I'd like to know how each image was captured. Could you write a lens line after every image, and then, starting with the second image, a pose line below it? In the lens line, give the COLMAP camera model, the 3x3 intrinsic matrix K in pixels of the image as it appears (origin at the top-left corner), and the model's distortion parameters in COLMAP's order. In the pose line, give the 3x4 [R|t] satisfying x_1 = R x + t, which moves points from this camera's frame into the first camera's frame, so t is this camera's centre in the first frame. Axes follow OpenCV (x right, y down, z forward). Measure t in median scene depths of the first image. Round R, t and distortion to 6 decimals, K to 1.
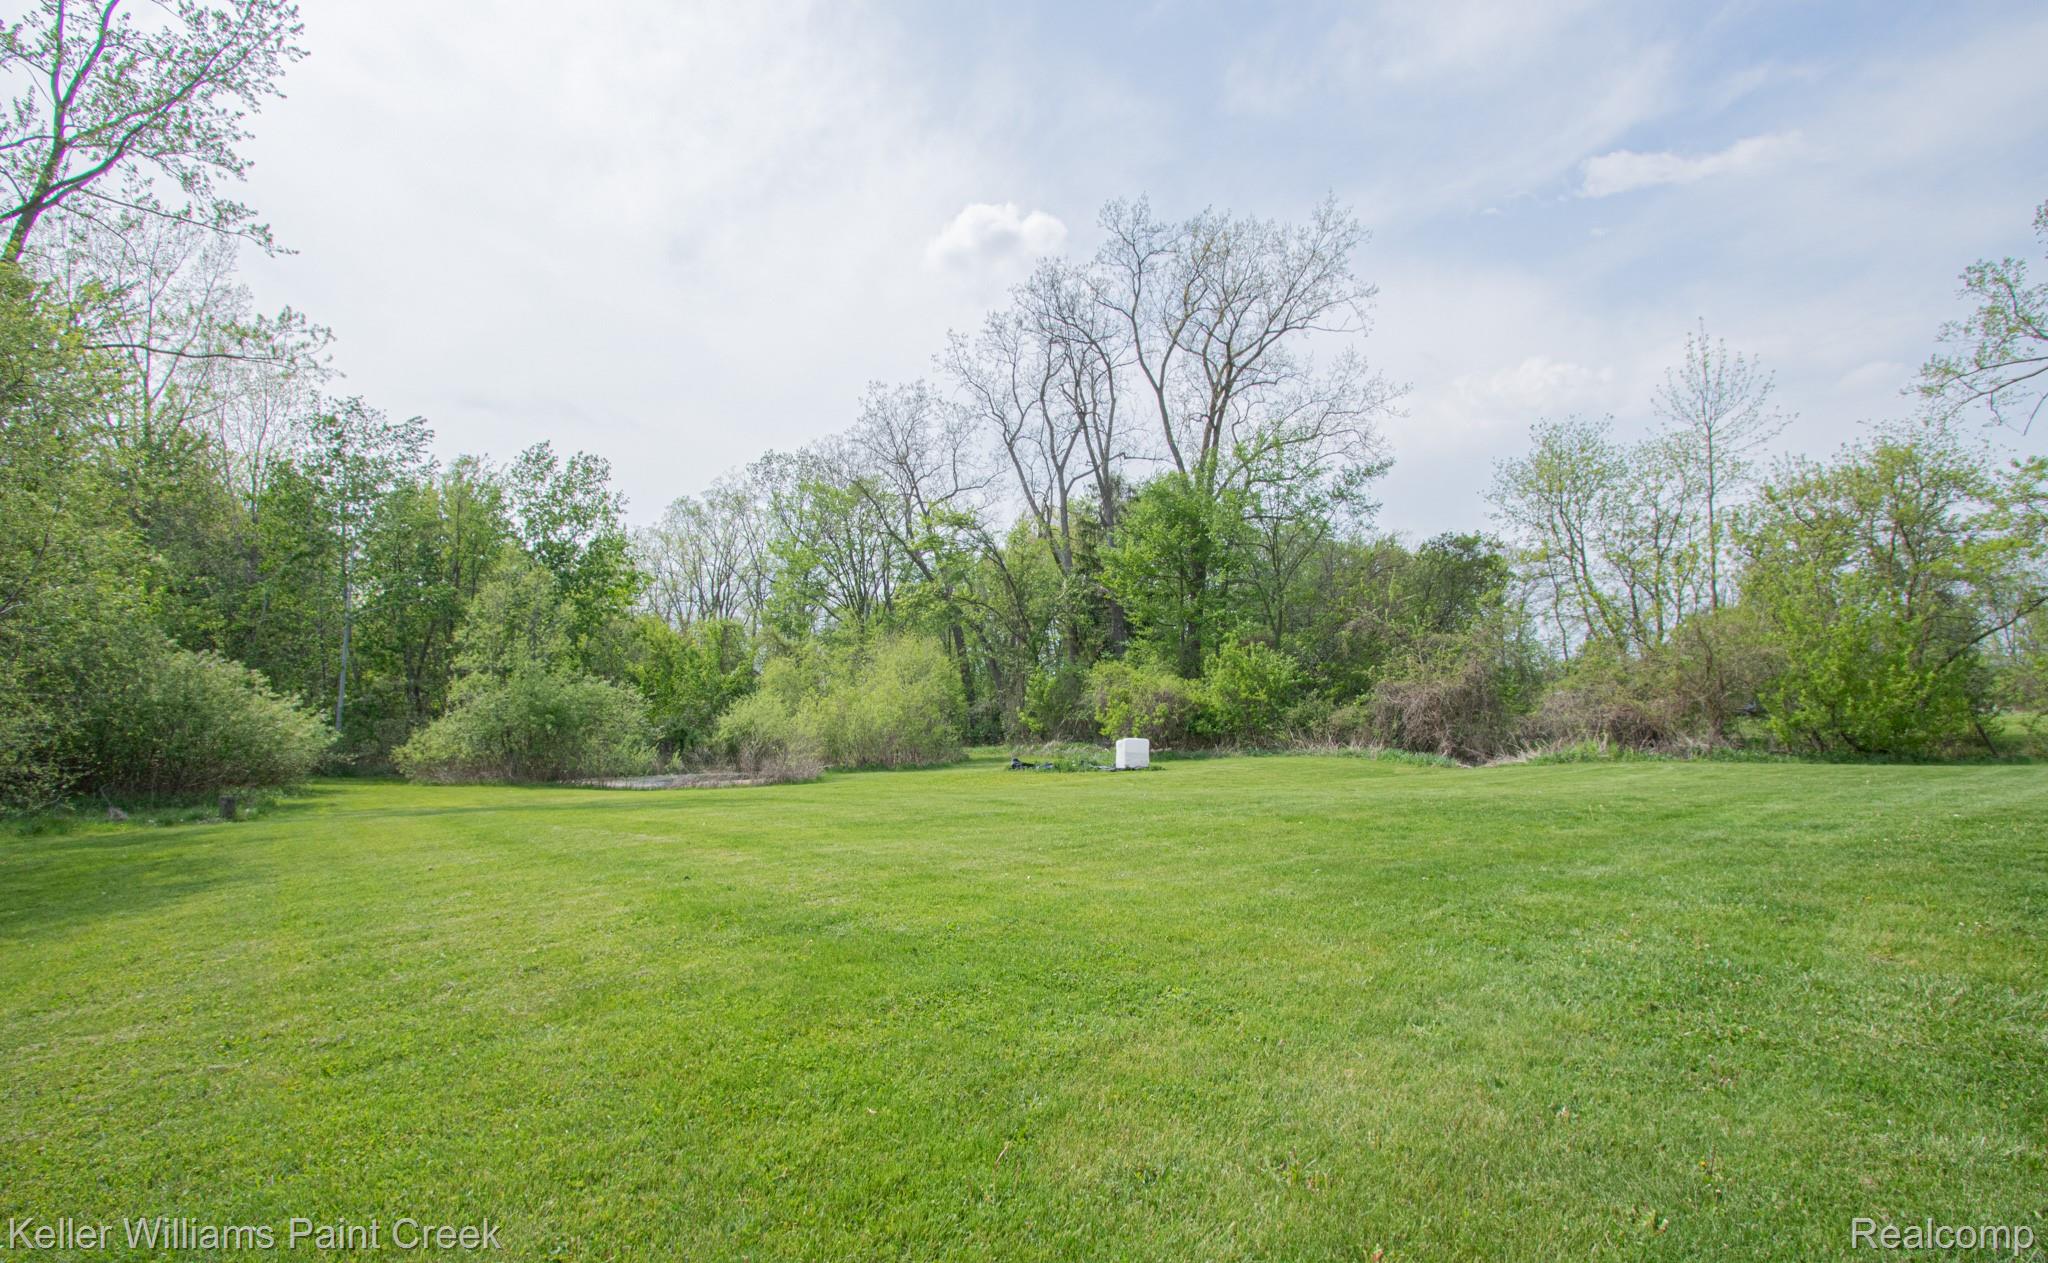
lens RADIAL K [[959.2, 0, 1024.6], [0, 959.2, 686.1], [0, 0, 1]] dist [-0.018844, -0.000030]
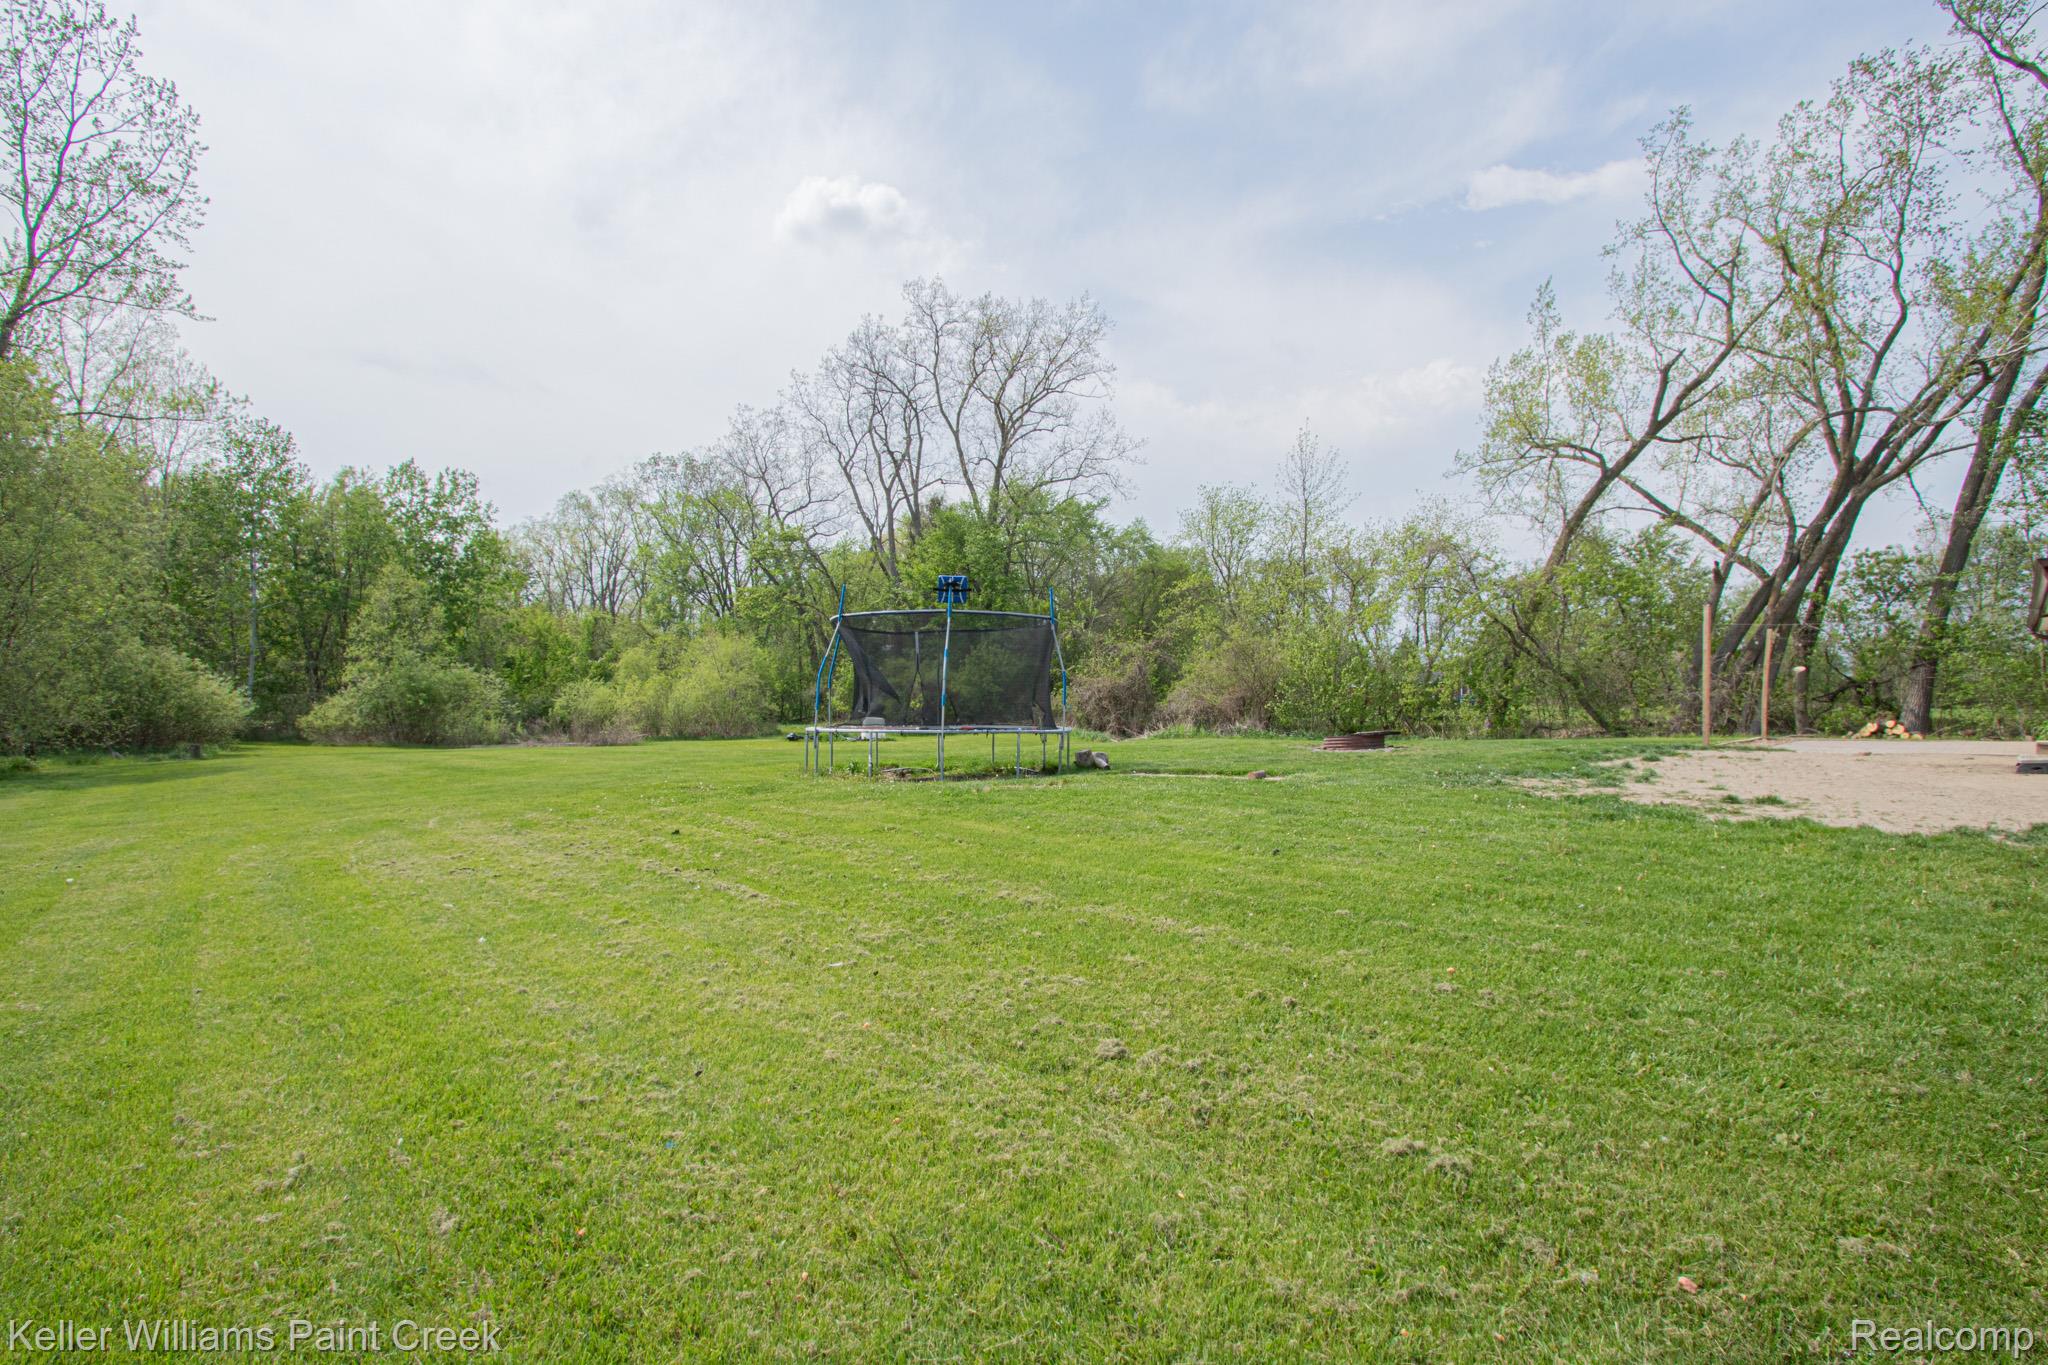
lens RADIAL K [[974.2, 0, 1040.7], [0, 974.2, 698.5], [0, 0, 1]] dist [-0.013865, 0.001197]
pose [[0.996738, 0.014340, 0.079419, 0.185039], [-0.016641, 0.999459, 0.028382, -0.011265], [-0.078969, -0.029611, 0.996437, -0.301900]]
